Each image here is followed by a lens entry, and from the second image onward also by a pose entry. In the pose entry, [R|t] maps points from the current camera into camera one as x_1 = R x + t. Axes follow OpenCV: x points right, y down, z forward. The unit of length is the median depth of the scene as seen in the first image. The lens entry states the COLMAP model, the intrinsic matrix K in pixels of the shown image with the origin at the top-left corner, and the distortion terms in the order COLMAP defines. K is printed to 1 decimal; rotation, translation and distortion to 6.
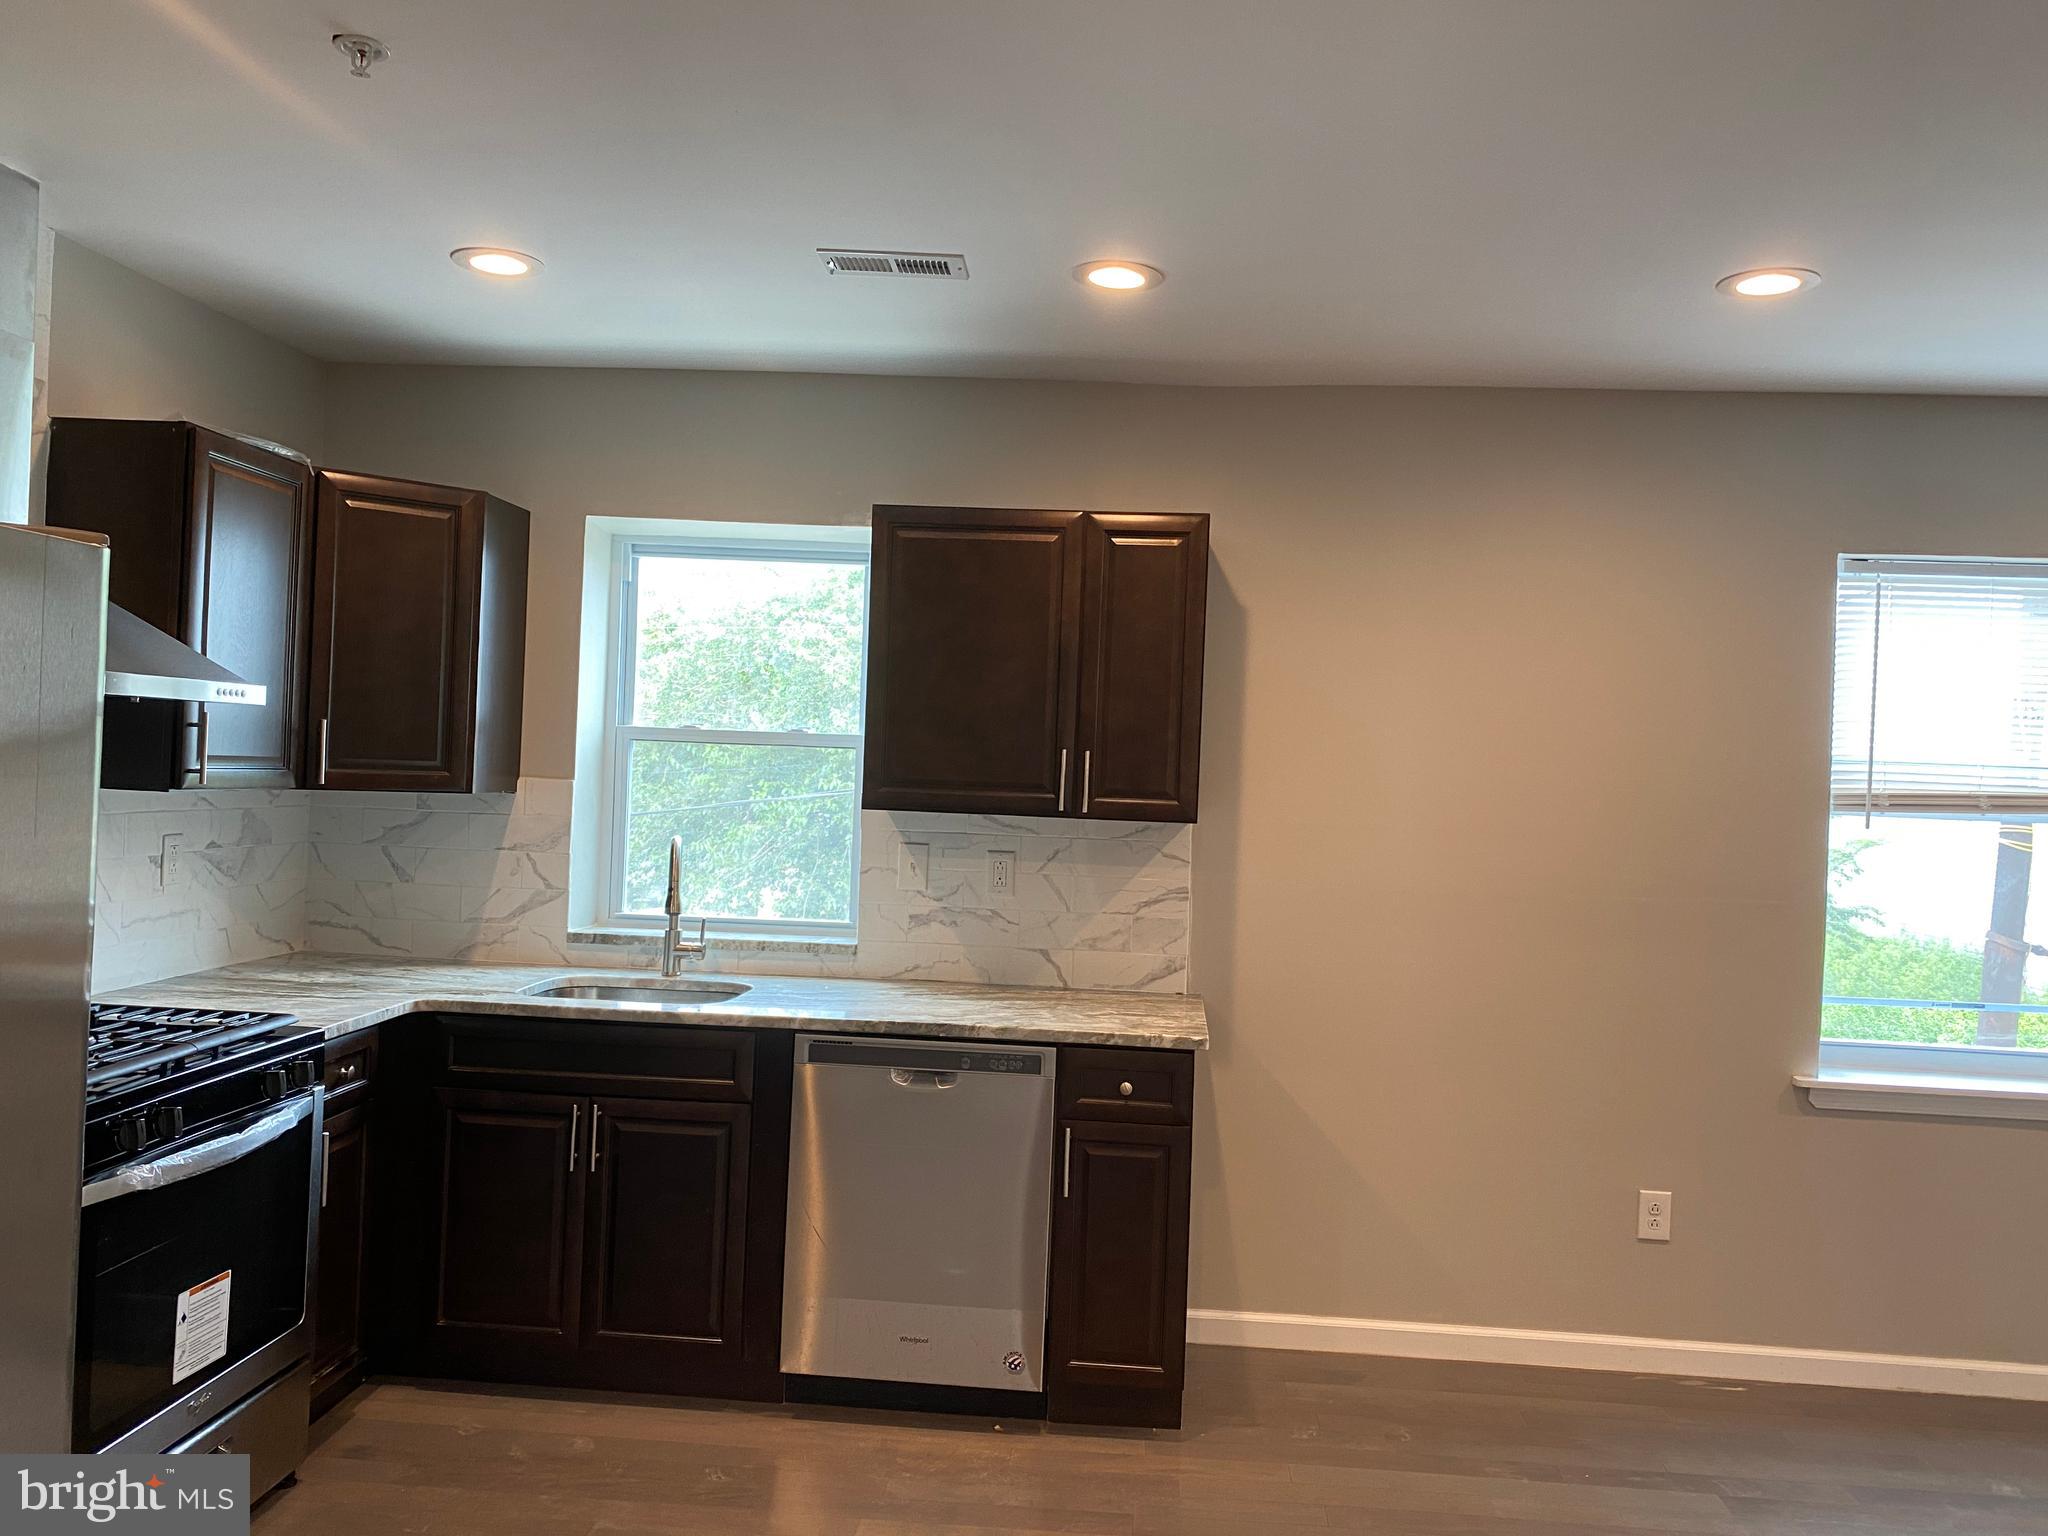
lens RADIAL K [[1568.4, 0, 1042.0], [0, 1568.4, 758.5], [0, 0, 1]] dist [0.012478, -0.016079]
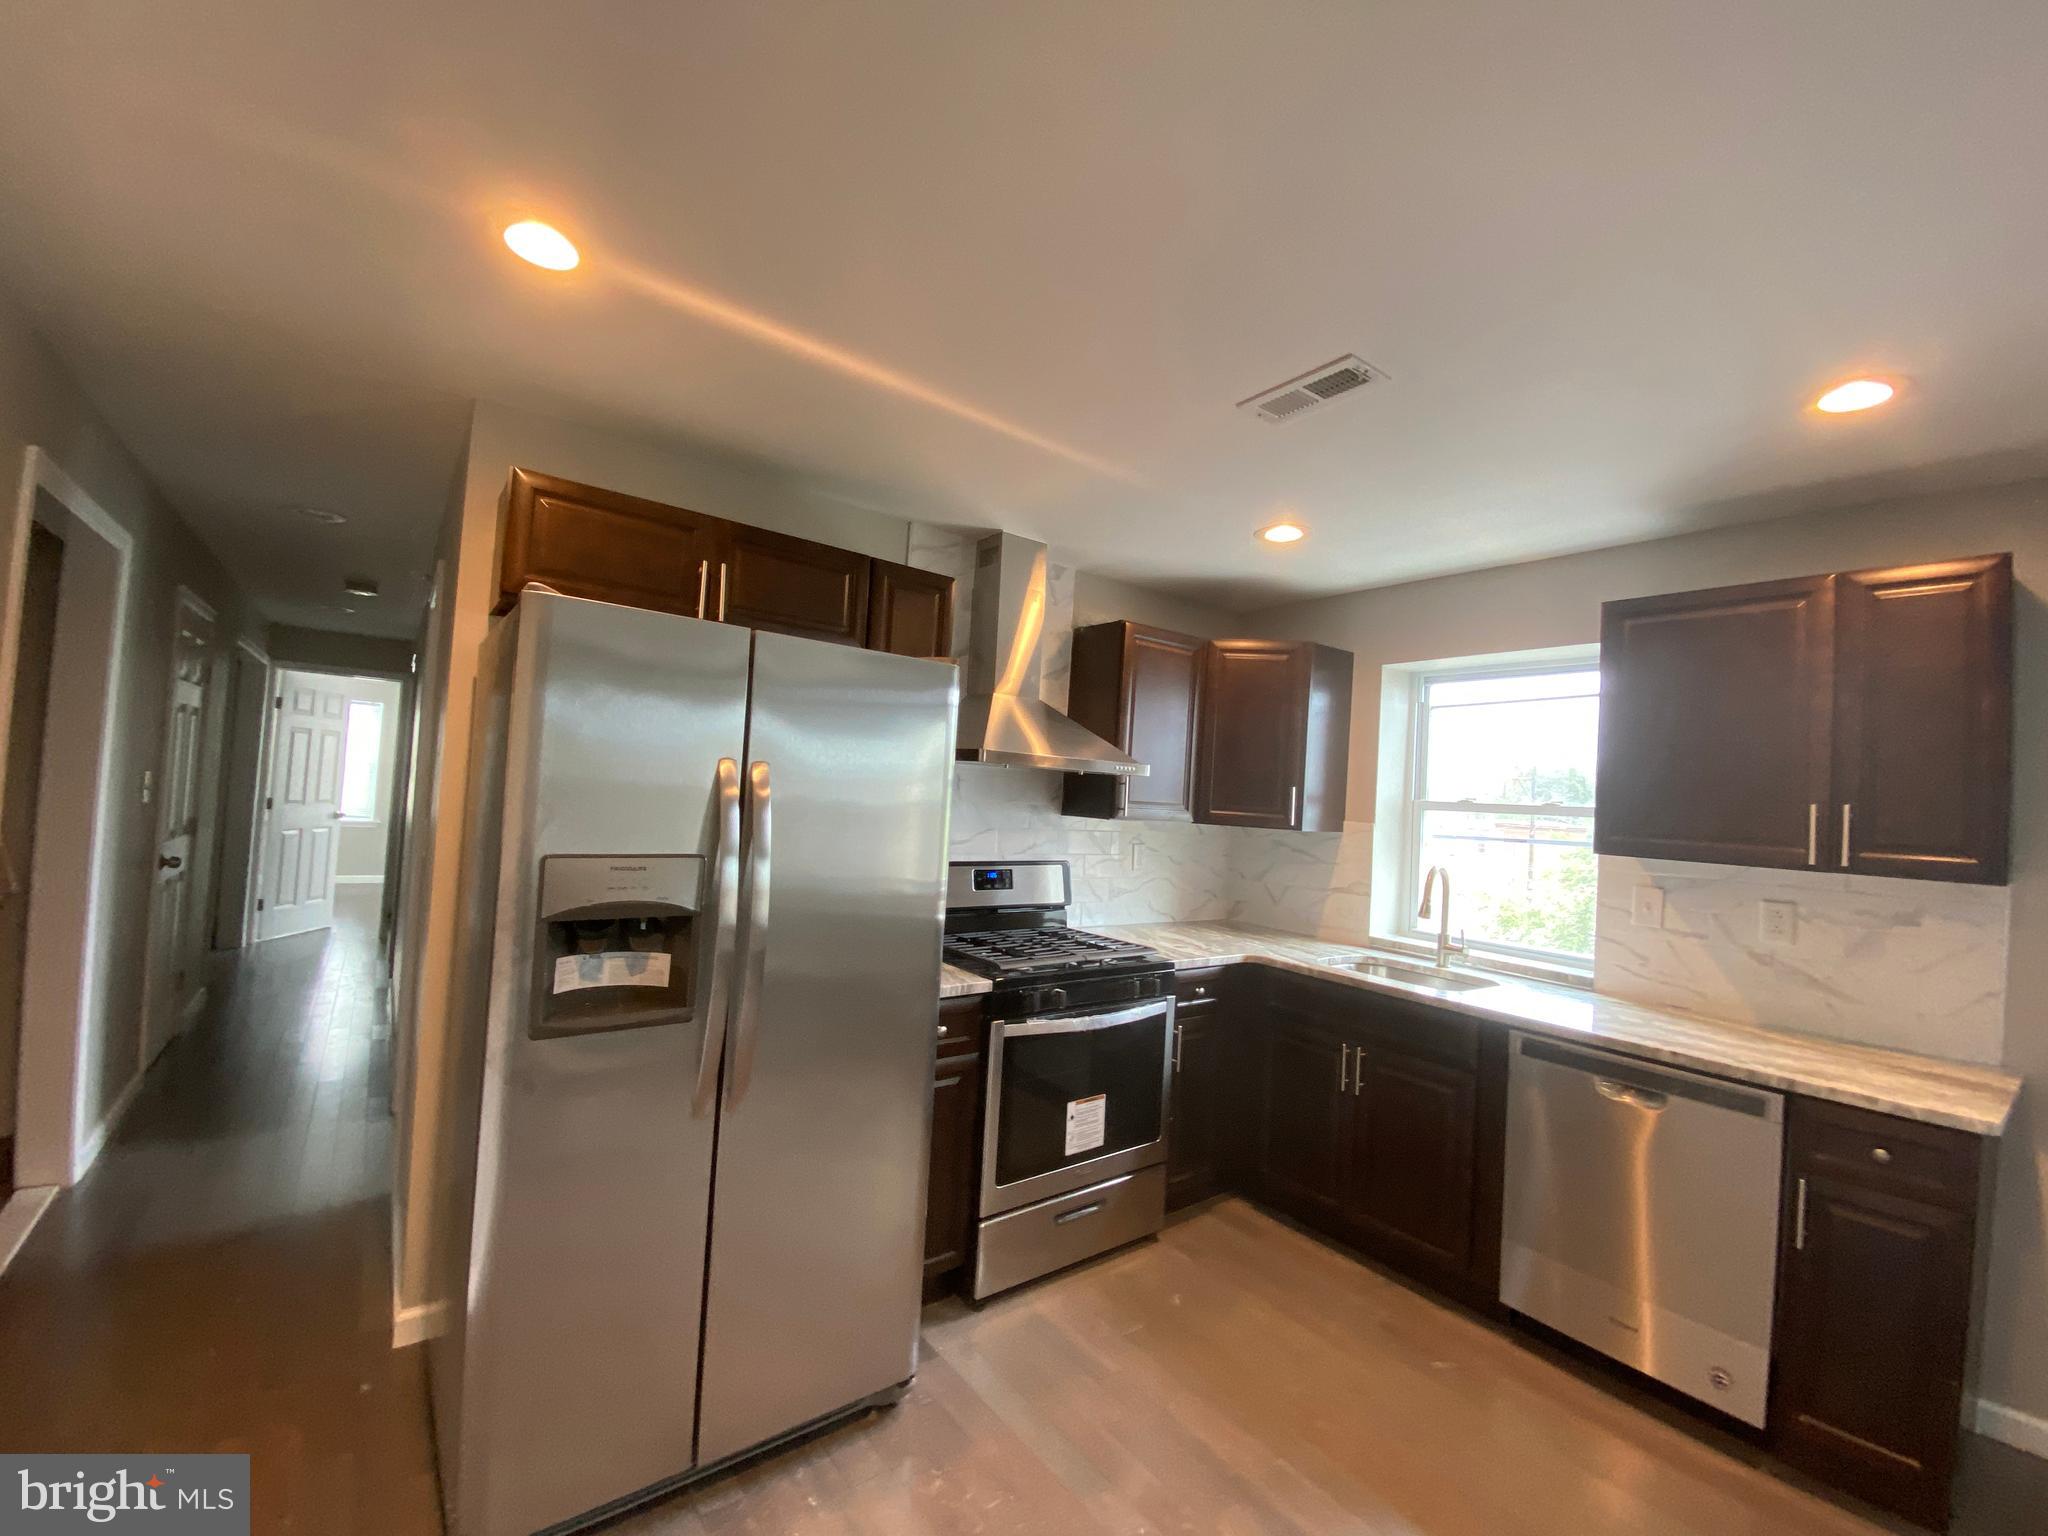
lens RADIAL K [[824.2, 0, 1014.1], [0, 824.2, 766.9], [0, 0, 1]] dist [0.011582, -0.012674]
pose [[0.652545, -0.025052, -0.757336, 0.081660], [-0.034208, 0.997460, -0.062470, 0.021351], [0.756977, 0.066671, 0.650031, 0.240869]]
